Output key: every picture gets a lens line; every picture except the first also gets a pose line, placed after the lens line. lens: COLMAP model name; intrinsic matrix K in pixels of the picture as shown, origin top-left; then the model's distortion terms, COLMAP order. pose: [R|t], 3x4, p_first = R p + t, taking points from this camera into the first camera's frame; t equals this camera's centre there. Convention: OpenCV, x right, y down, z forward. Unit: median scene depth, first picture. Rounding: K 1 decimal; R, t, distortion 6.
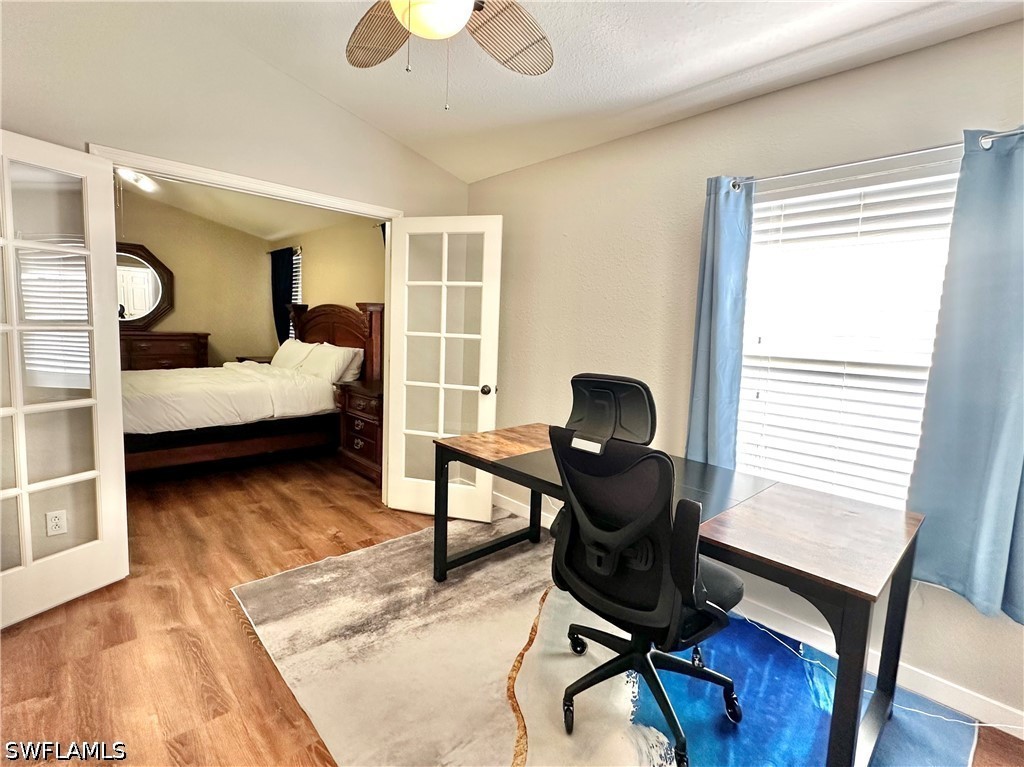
lens RADIAL K [[472.8, 0, 512.0], [0, 472.8, 383.5], [0, 0, 1]] dist [0.000386, 0.000232]
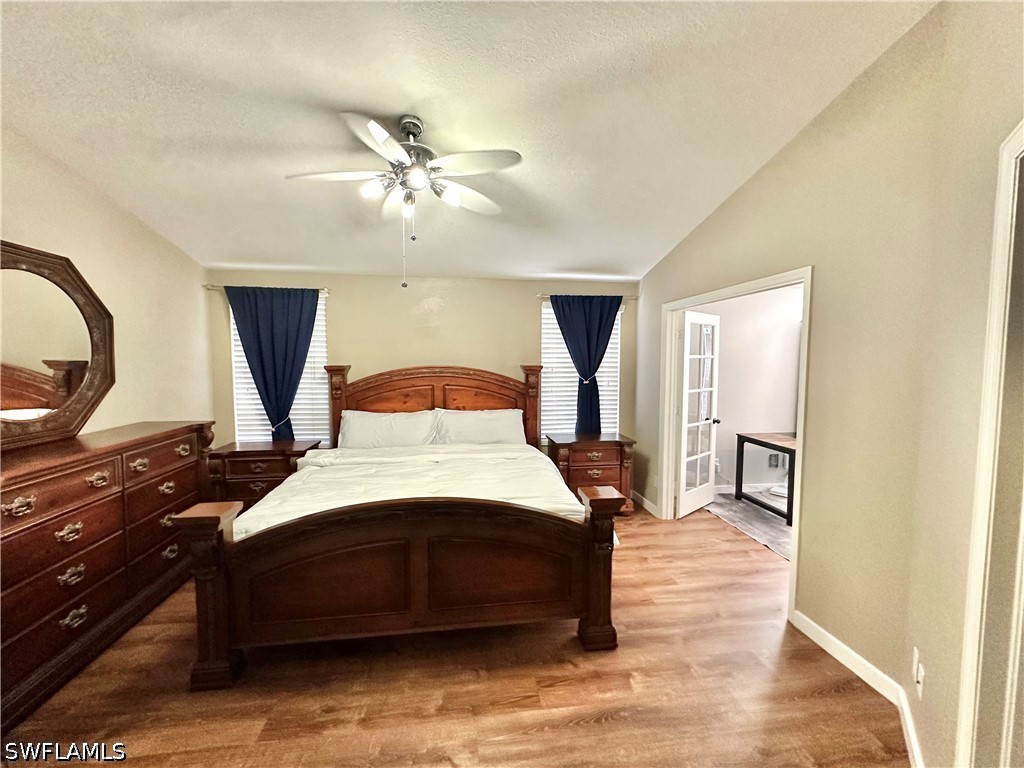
lens RADIAL K [[408.1, 0, 512.0], [0, 408.1, 384.0], [0, 0, 1]] dist [-0.002384, -0.000146]
pose [[0.566779, -0.092579, 0.818652, -1.571565], [0.111502, 0.993144, 0.035115, -0.237956], [-0.816289, 0.071379, 0.573216, 0.734364]]
